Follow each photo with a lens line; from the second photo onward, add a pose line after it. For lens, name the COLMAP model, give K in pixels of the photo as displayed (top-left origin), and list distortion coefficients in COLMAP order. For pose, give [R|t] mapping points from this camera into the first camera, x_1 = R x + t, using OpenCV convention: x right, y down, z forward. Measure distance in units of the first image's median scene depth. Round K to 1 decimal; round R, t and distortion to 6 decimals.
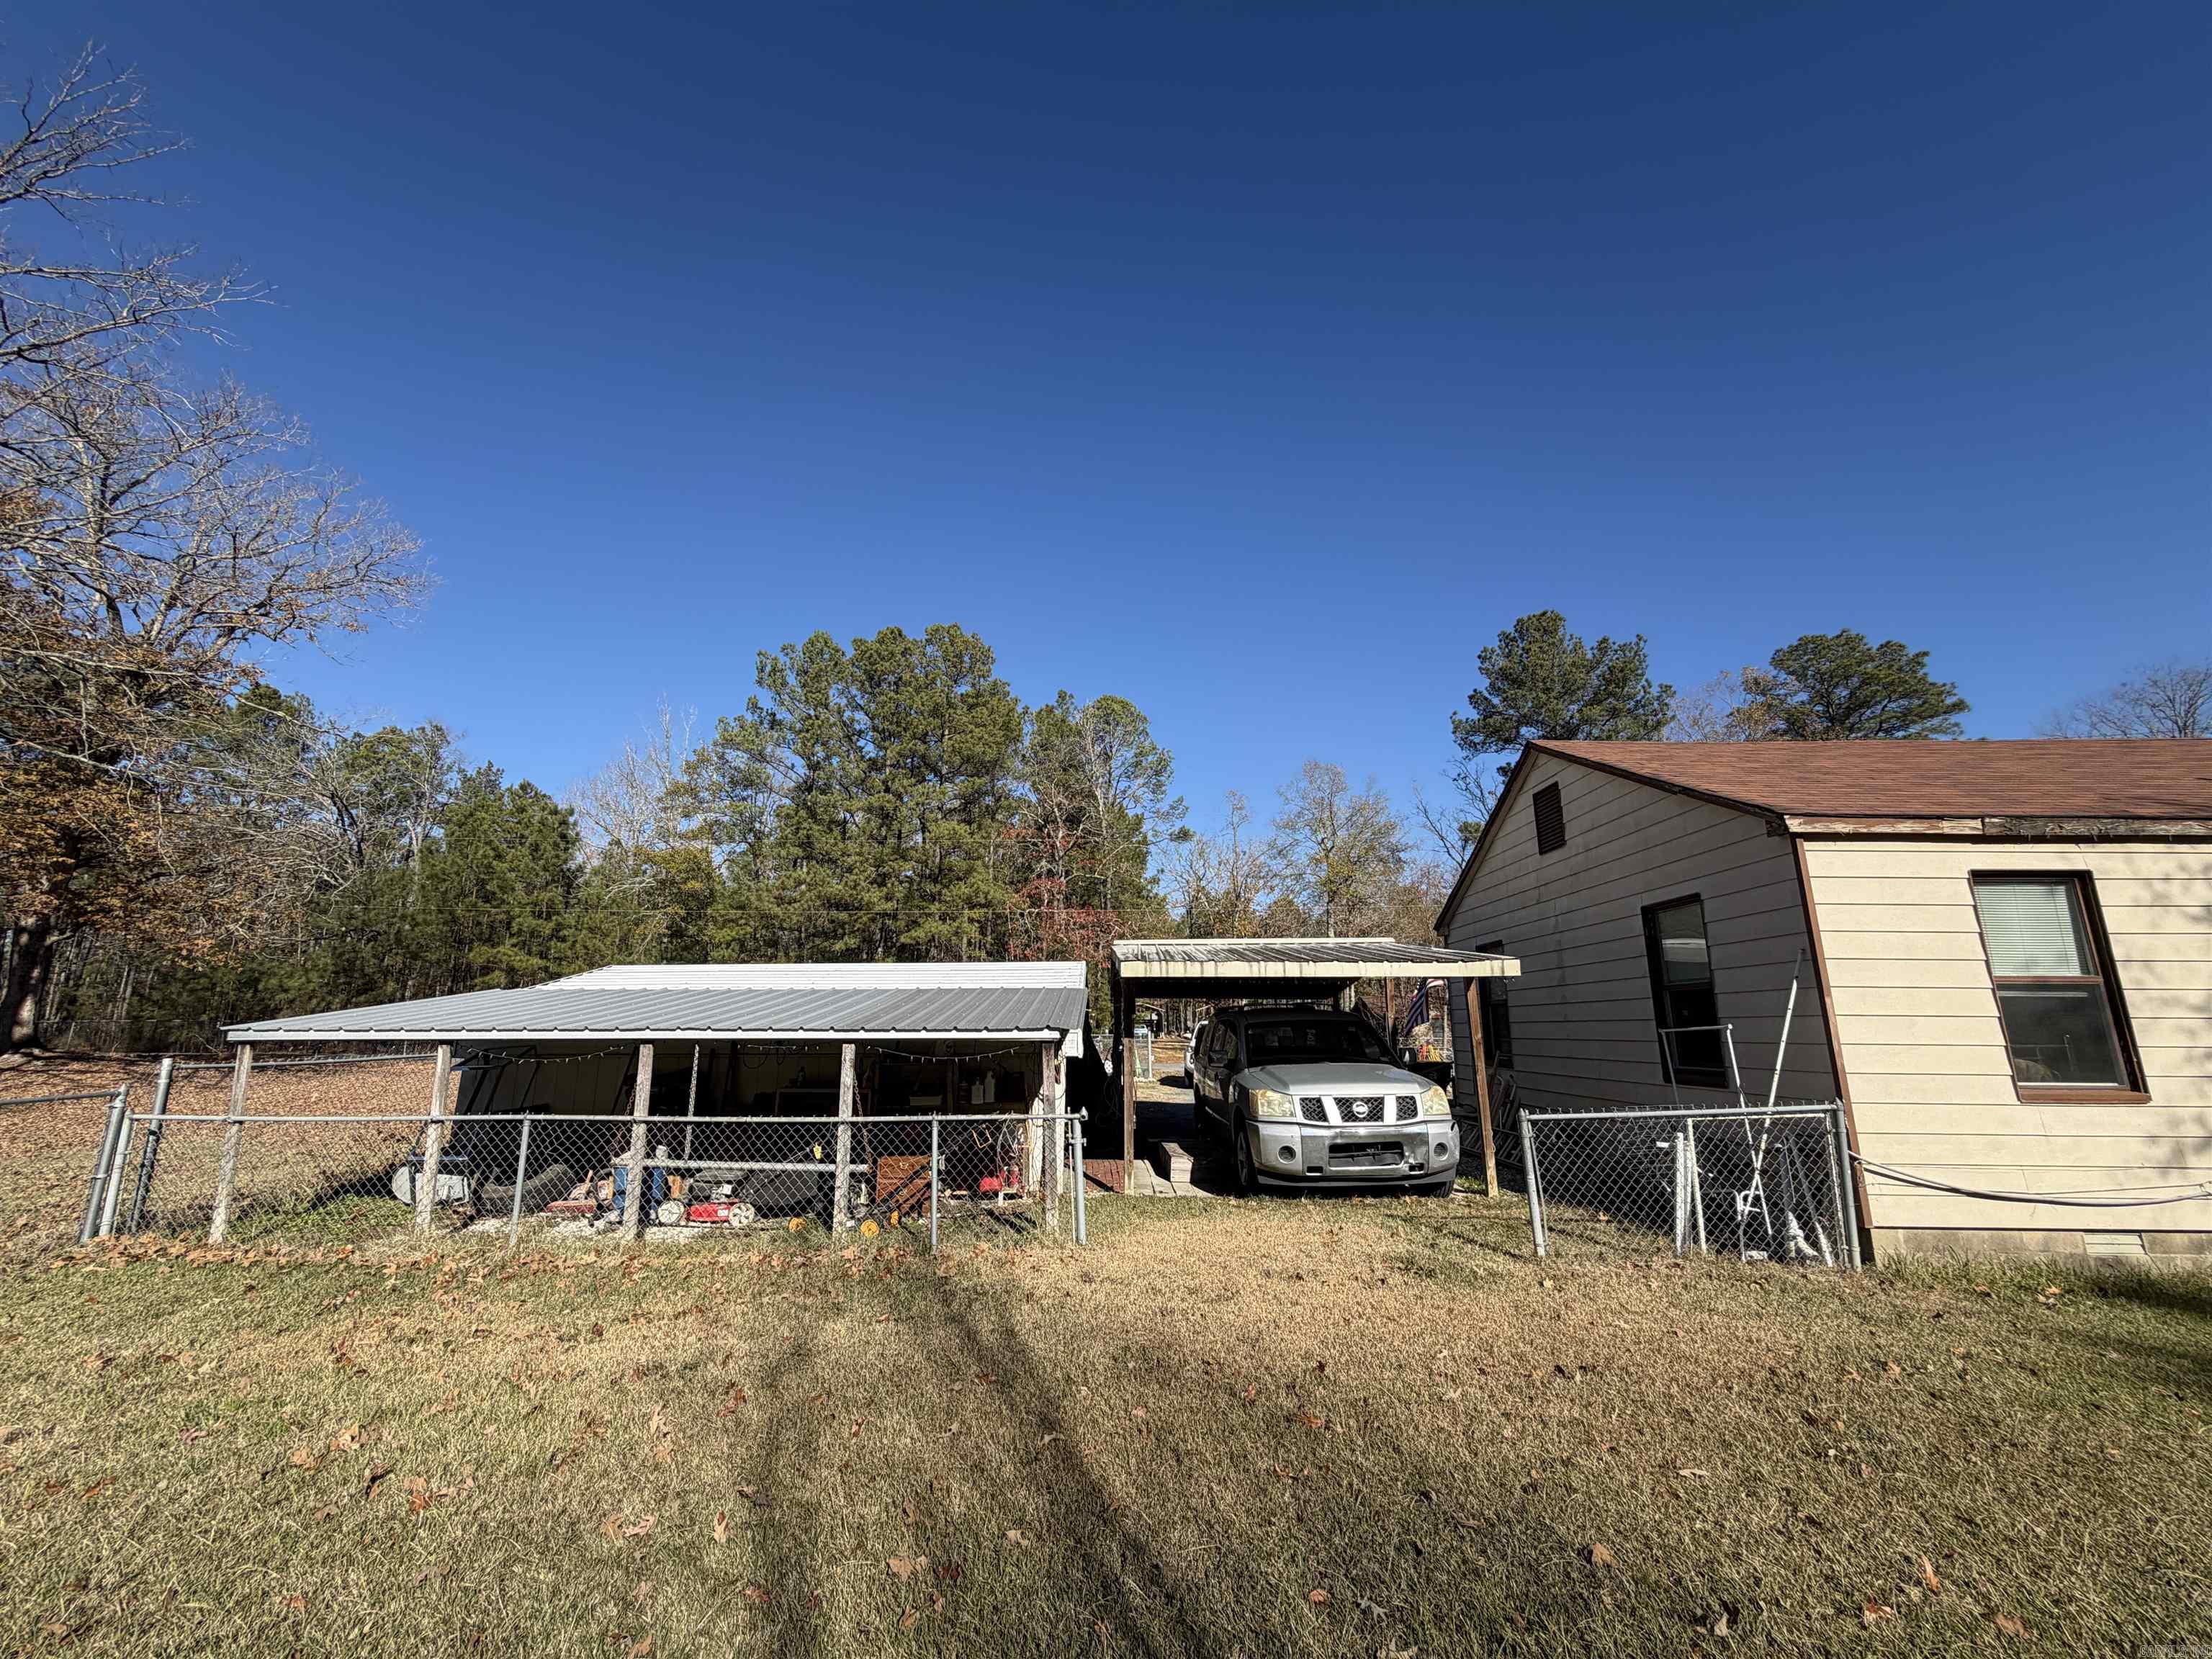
lens RADIAL K [[885.1, 0, 1094.2], [0, 885.1, 826.2], [0, 0, 1]] dist [0.000006, -0.000038]
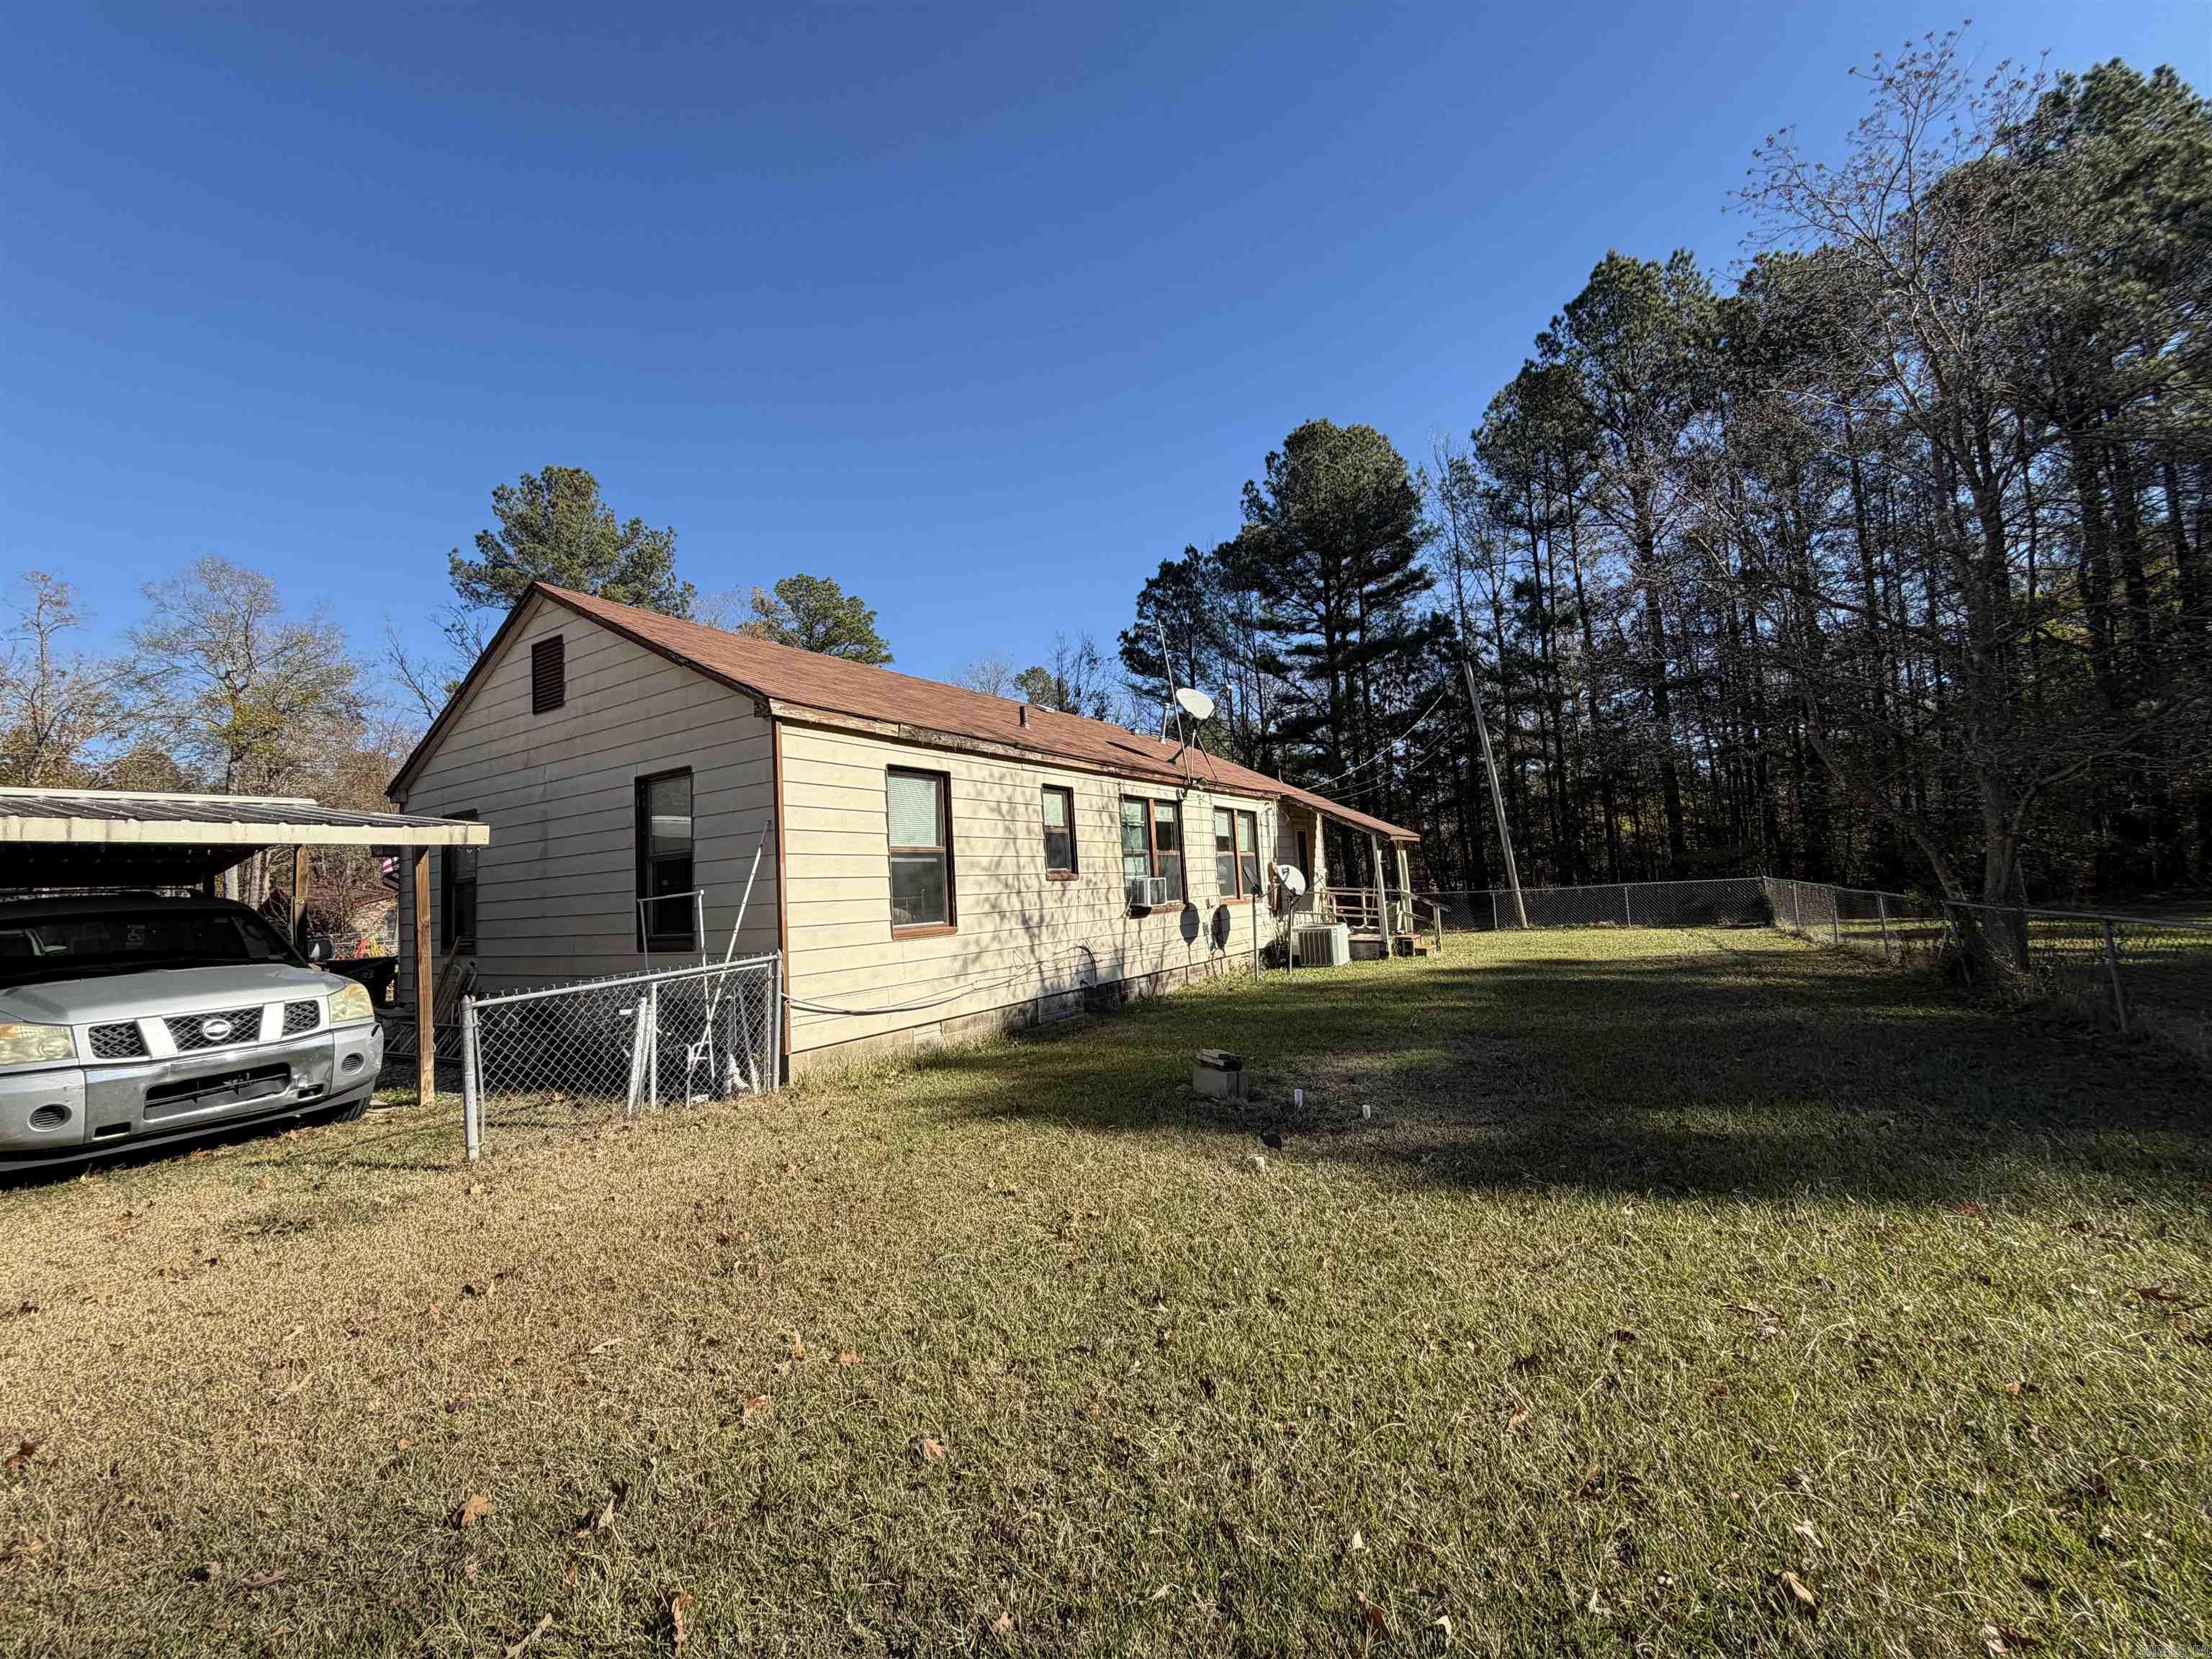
lens RADIAL K [[885.1, 0, 1103.4], [0, 885.1, 824.7], [0, 0, 1]] dist [0.000006, -0.000038]
pose [[0.512600, 0.030630, 0.858081, 0.063598], [-0.137807, 0.989343, 0.047008, 0.034414], [-0.847497, -0.142346, 0.511358, 0.077003]]
